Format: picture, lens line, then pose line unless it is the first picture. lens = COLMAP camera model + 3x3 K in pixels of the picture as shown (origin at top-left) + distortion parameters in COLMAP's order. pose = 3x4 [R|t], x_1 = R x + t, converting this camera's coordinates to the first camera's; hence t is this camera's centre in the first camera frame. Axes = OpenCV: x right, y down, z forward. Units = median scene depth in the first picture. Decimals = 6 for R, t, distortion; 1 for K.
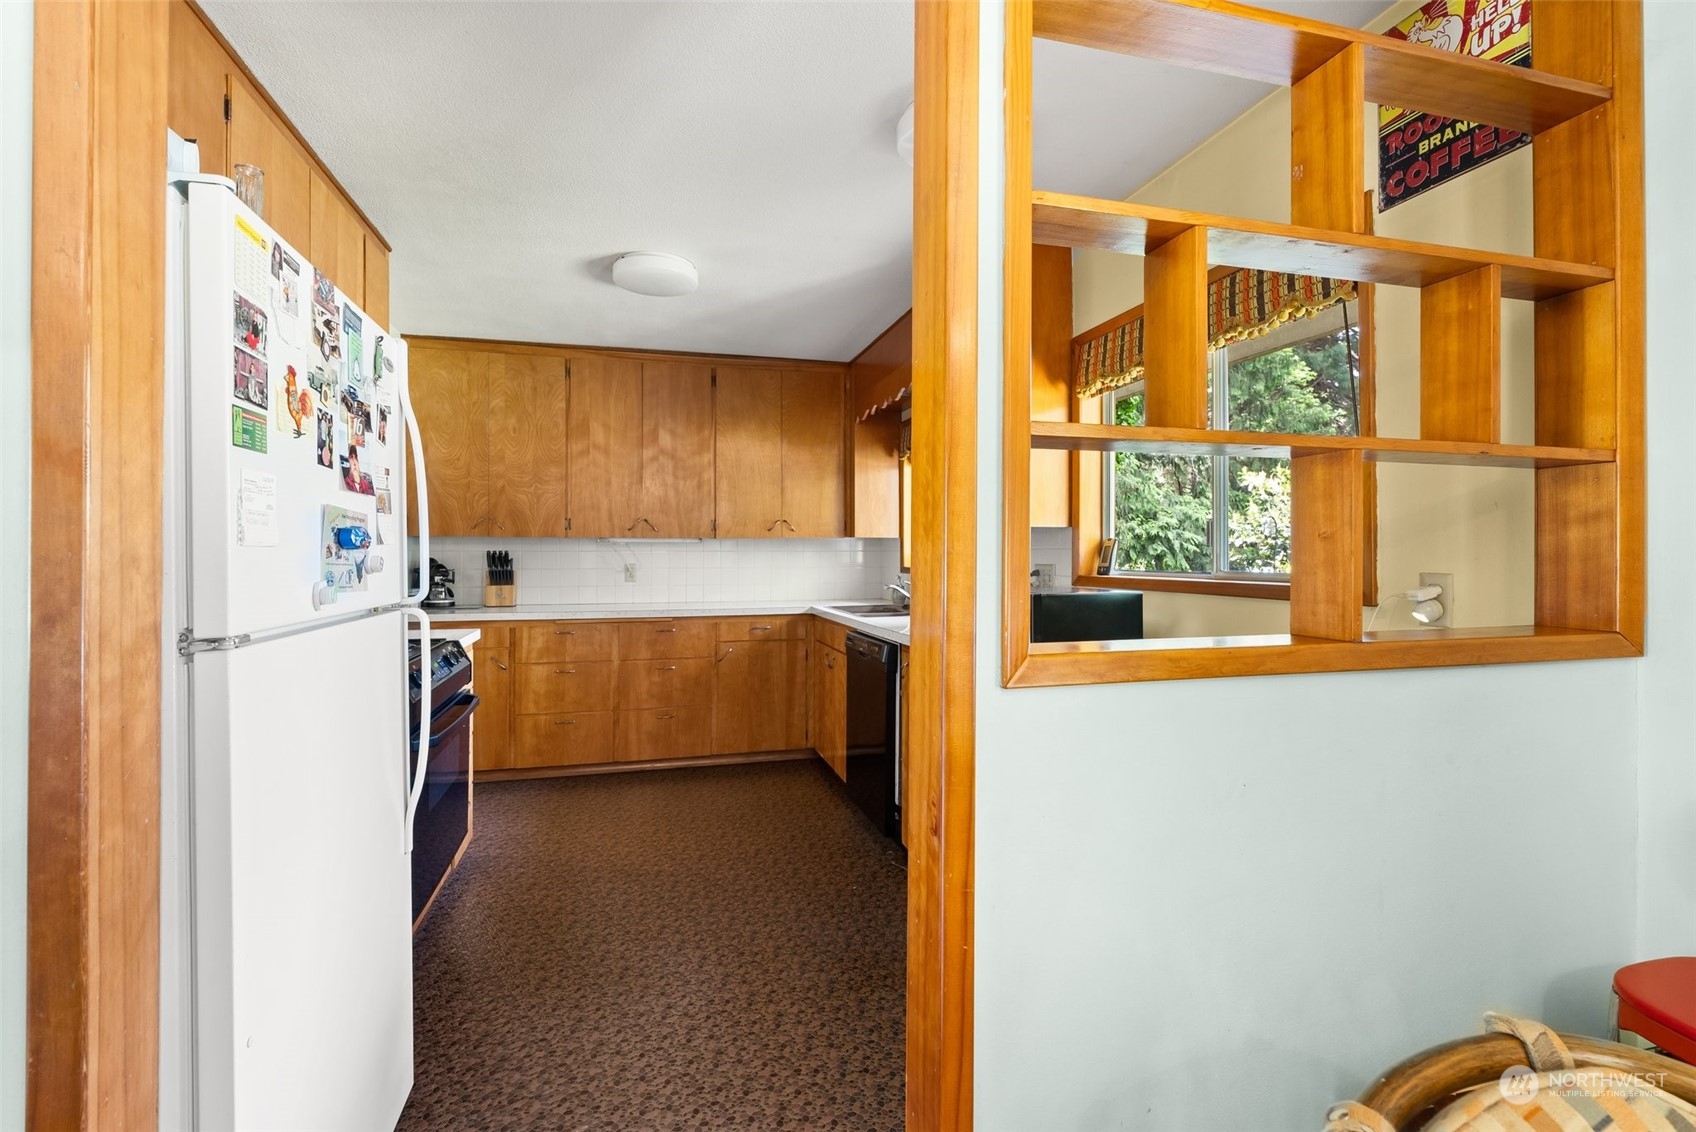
lens RADIAL K [[764.6, 0, 846.8], [0, 764.6, 549.4], [0, 0, 1]] dist [-0.010010, 0.000110]
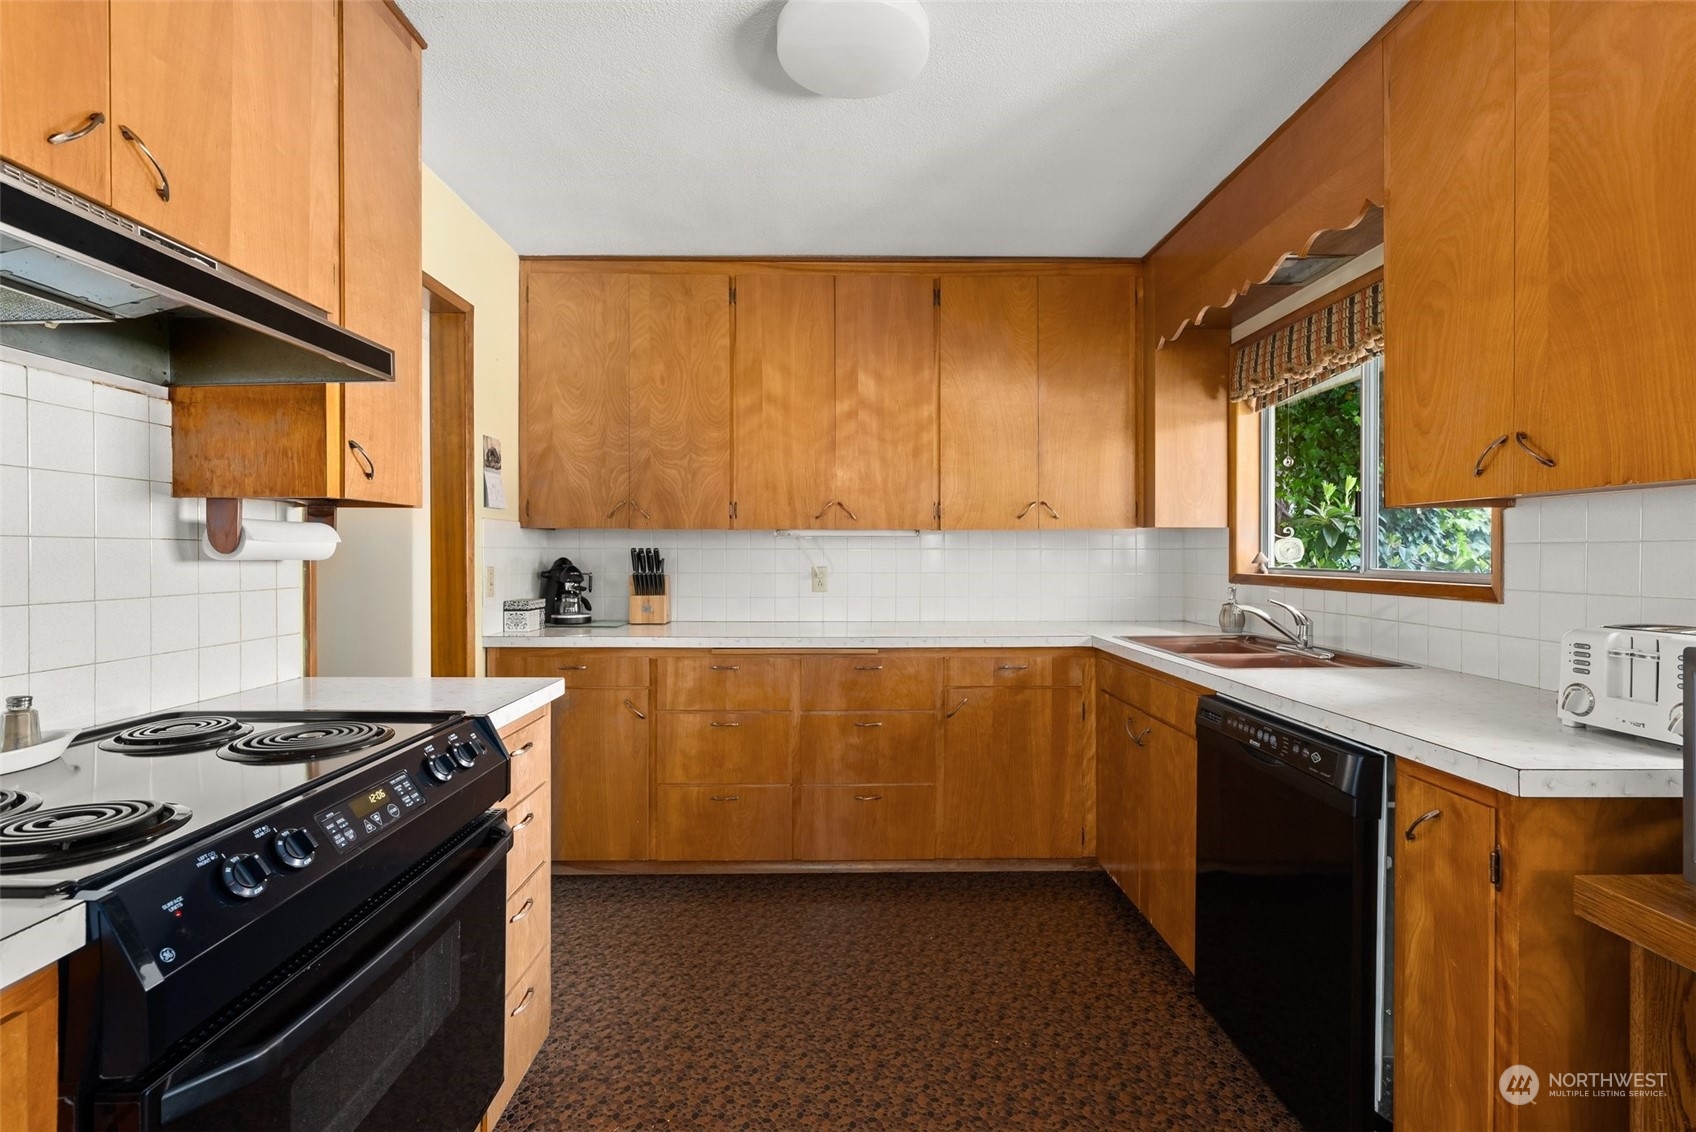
lens RADIAL K [[769.1, 0, 844.8], [0, 769.1, 553.7], [0, 0, 1]] dist [-0.007788, 0.000475]
pose [[0.967140, 0.001055, -0.254240, -0.084269], [0.000127, 0.999989, 0.004635, 0.003865], [0.254243, -0.004515, 0.967130, 0.337792]]
